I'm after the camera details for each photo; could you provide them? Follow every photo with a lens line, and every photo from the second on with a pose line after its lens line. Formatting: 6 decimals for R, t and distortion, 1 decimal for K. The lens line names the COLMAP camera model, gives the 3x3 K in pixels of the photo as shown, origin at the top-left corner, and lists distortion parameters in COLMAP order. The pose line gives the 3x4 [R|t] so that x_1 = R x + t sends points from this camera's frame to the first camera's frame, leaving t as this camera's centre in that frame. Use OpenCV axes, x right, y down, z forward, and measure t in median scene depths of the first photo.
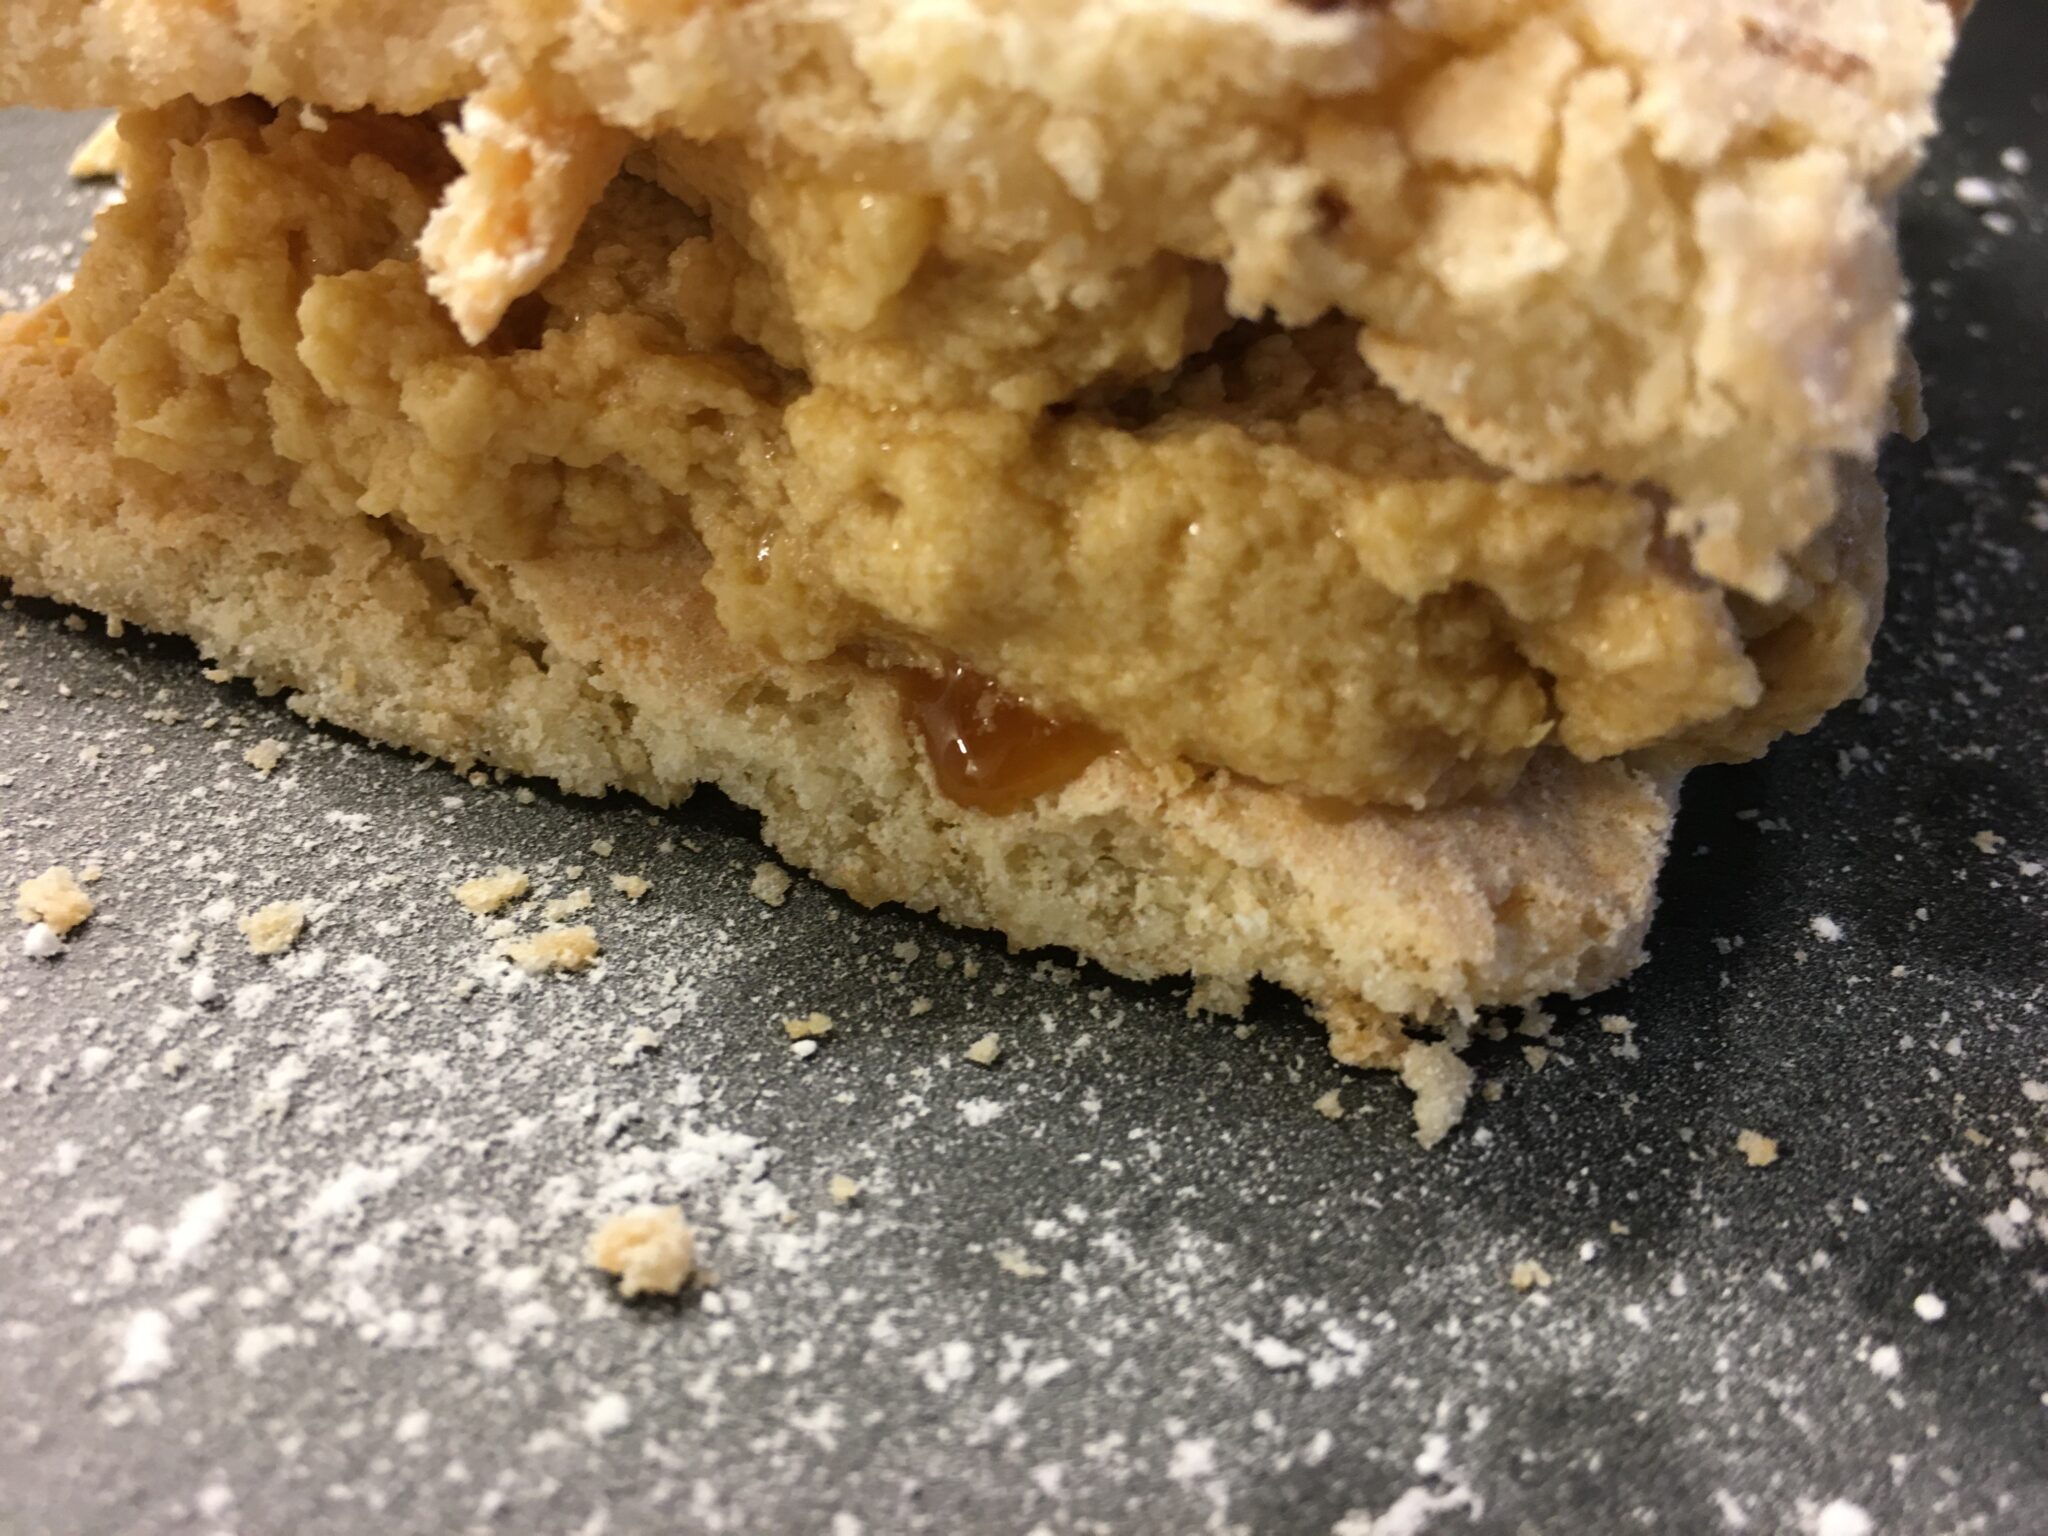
lens RADIAL K [[1904.7, 0, 1024.0], [0, 1904.7, 768.0], [0, 0, 1]] dist [0.075504, -0.226875]
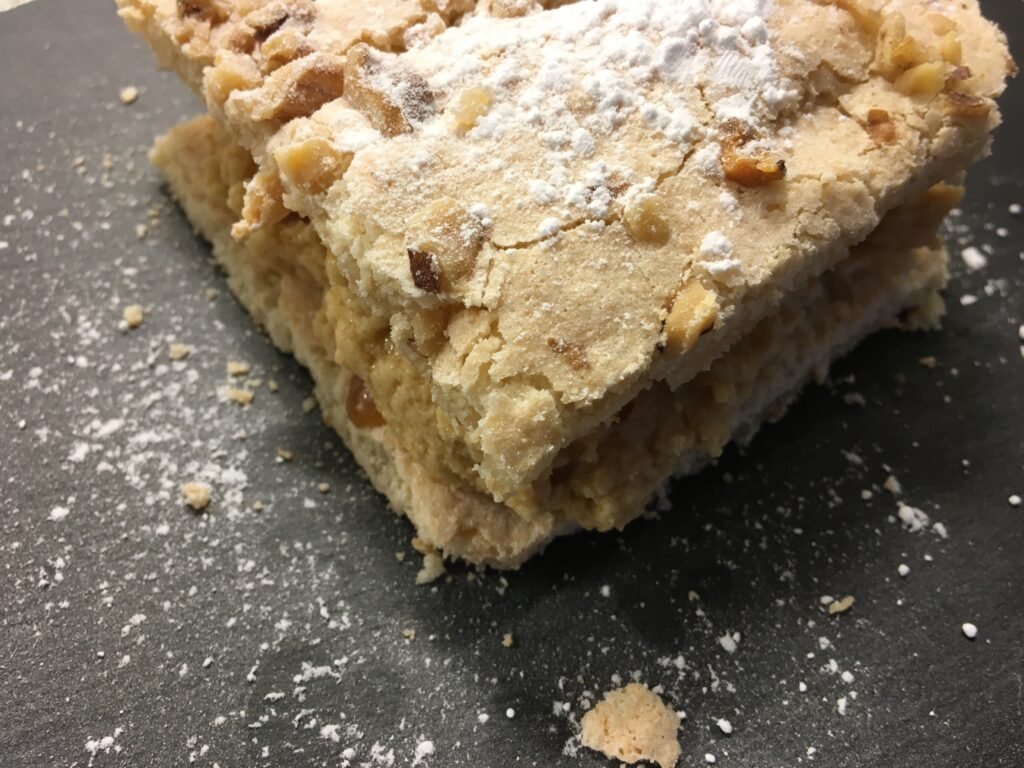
lens RADIAL K [[952.3, 0, 512.0], [0, 952.3, 384.0], [0, 0, 1]] dist [0.075504, -0.226875]
pose [[0.836615, 0.462307, -0.293851, 0.700237], [-0.387599, 0.878648, 0.278828, -0.633543], [0.387096, -0.119375, 0.914279, -0.364329]]
